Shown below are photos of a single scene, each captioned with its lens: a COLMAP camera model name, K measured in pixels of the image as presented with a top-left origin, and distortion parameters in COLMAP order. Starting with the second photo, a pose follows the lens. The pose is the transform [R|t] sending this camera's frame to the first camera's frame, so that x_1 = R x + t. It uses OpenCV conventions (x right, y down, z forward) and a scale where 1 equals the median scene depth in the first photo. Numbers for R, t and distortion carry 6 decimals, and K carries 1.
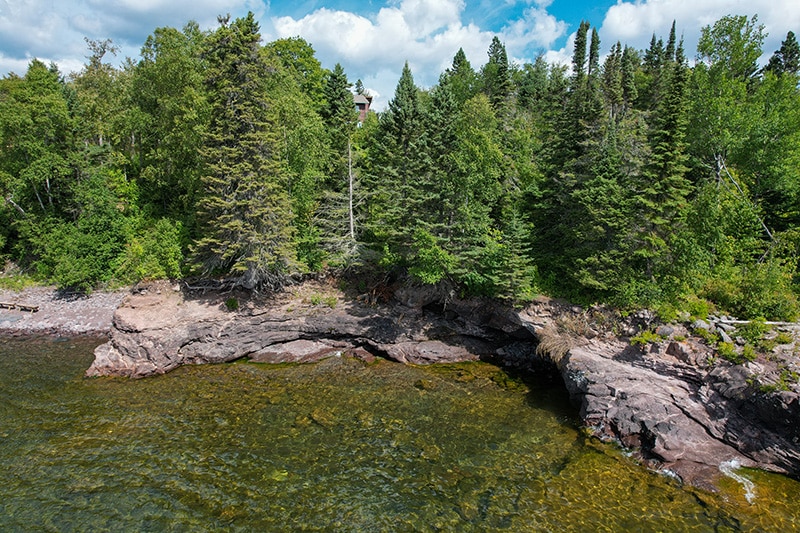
lens RADIAL K [[502.3, 0, 400.0], [0, 502.3, 266.5], [0, 0, 1]] dist [-0.063280, 0.048177]
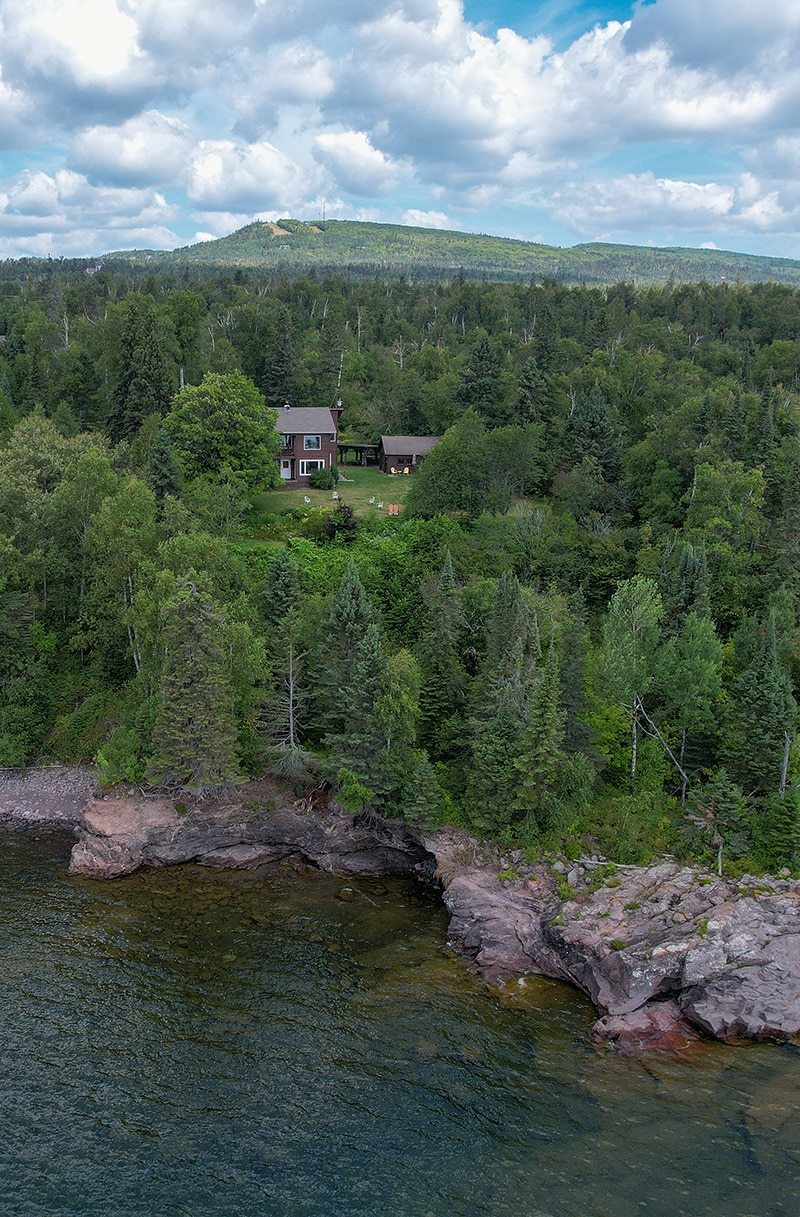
lens RADIAL K [[1142.3, 0, 296.9], [0, 1142.3, 609.2], [0, 0, 1]] dist [-0.044187, -0.018109]
pose [[0.992301, 0.030239, -0.120102, 0.241492], [-0.022477, 0.997602, 0.065463, -0.618217], [0.121794, -0.062259, 0.990601, -1.662959]]
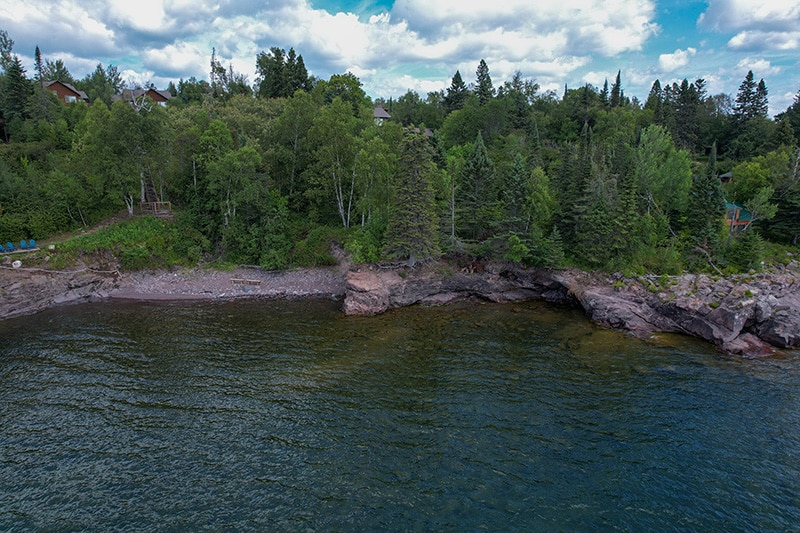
lens RADIAL K [[502.3, 0, 400.0], [0, 502.3, 266.5], [0, 0, 1]] dist [-0.063280, 0.048177]
pose [[0.992839, -0.028690, 0.115965, -0.639407], [0.021093, 0.997582, 0.066220, -0.092465], [-0.117584, -0.063300, 0.991043, -0.953351]]
